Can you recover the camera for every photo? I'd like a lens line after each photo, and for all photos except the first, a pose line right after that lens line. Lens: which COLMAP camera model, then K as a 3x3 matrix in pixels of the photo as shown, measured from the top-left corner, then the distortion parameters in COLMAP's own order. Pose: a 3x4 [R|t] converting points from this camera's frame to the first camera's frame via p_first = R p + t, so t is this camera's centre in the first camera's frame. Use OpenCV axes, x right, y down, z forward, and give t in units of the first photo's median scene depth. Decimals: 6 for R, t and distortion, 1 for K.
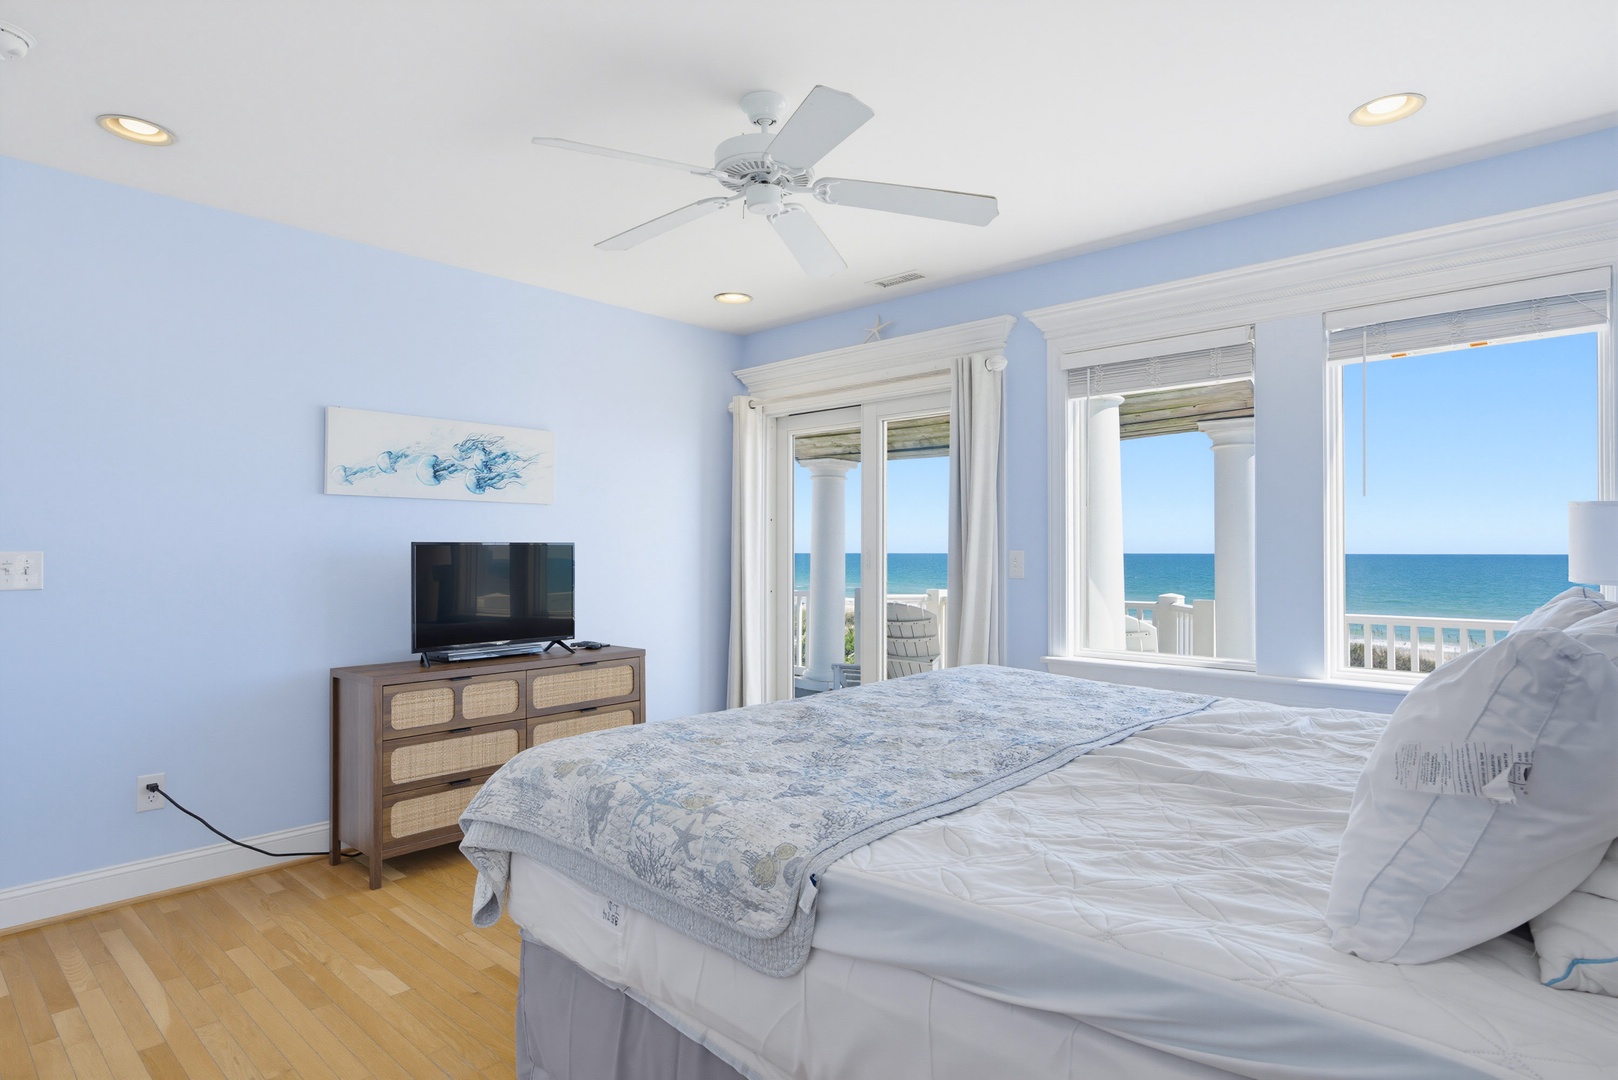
lens RADIAL K [[876.5, 0, 803.1], [0, 876.5, 545.2], [0, 0, 1]] dist [-0.040814, 0.021525]
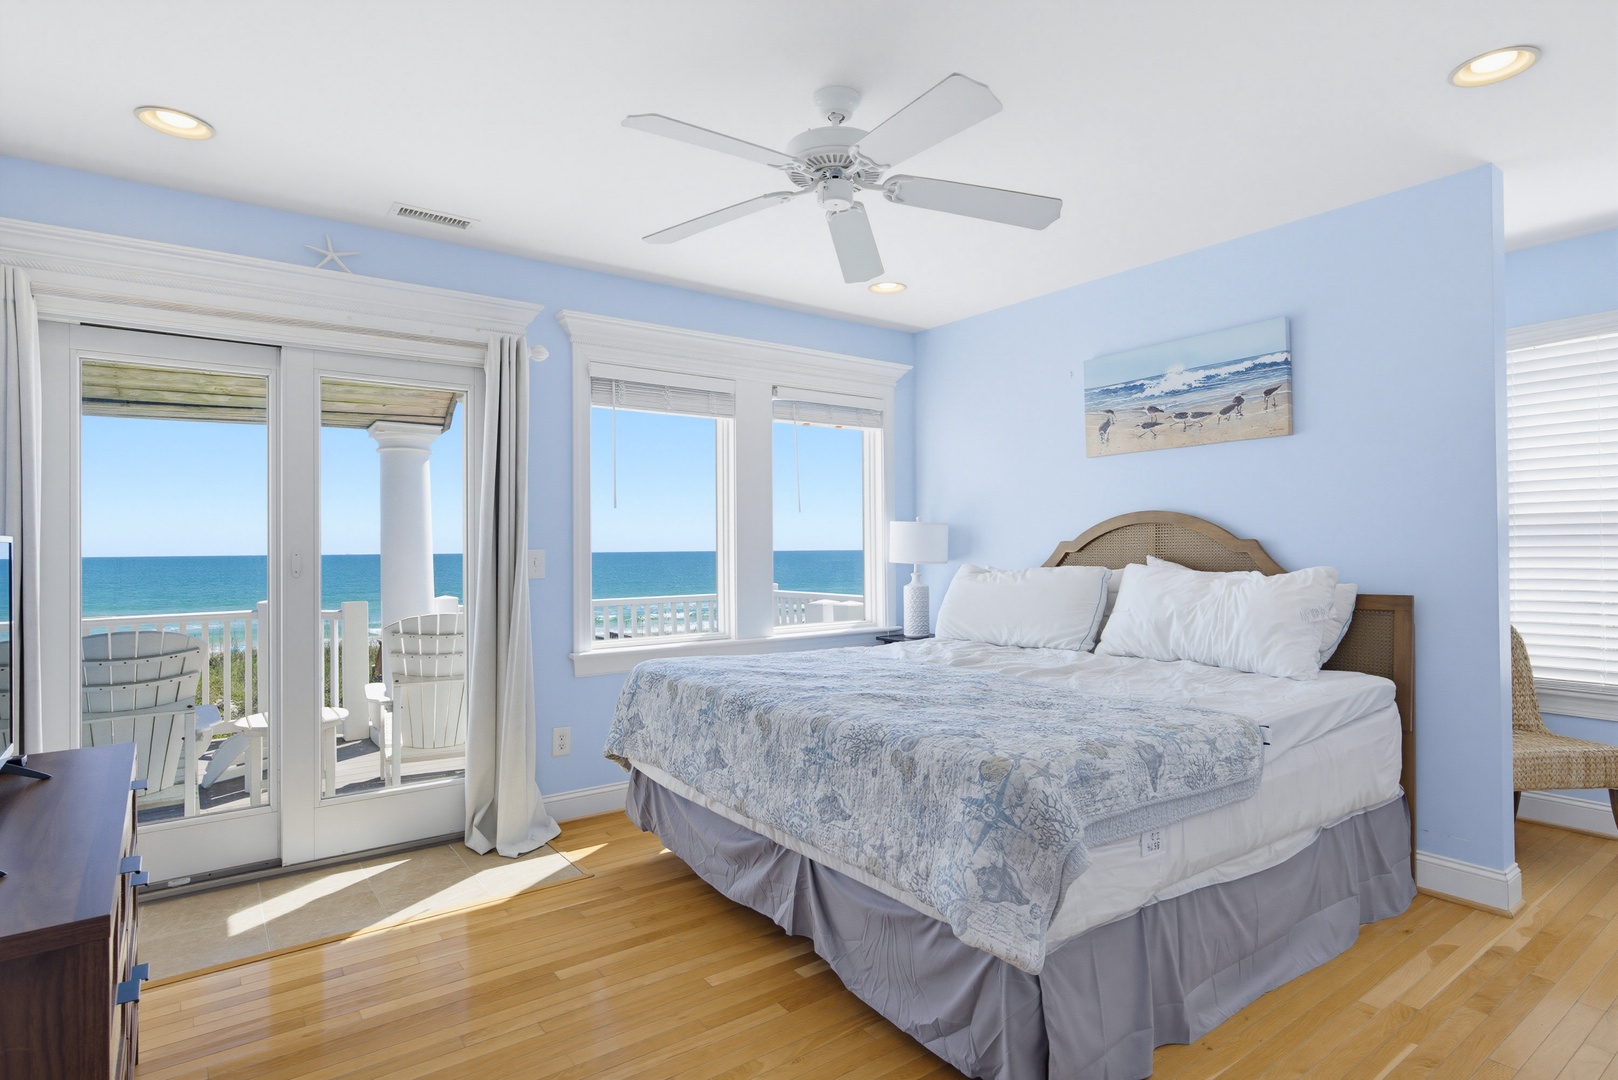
lens RADIAL K [[876.5, 0, 806.1], [0, 876.5, 541.5], [0, 0, 1]] dist [-0.040814, 0.021525]
pose [[0.180087, 0.011137, 0.983588, -0.687318], [-0.000695, 0.999937, -0.011195, 0.006654], [-0.983650, 0.001333, 0.180083, 0.573192]]
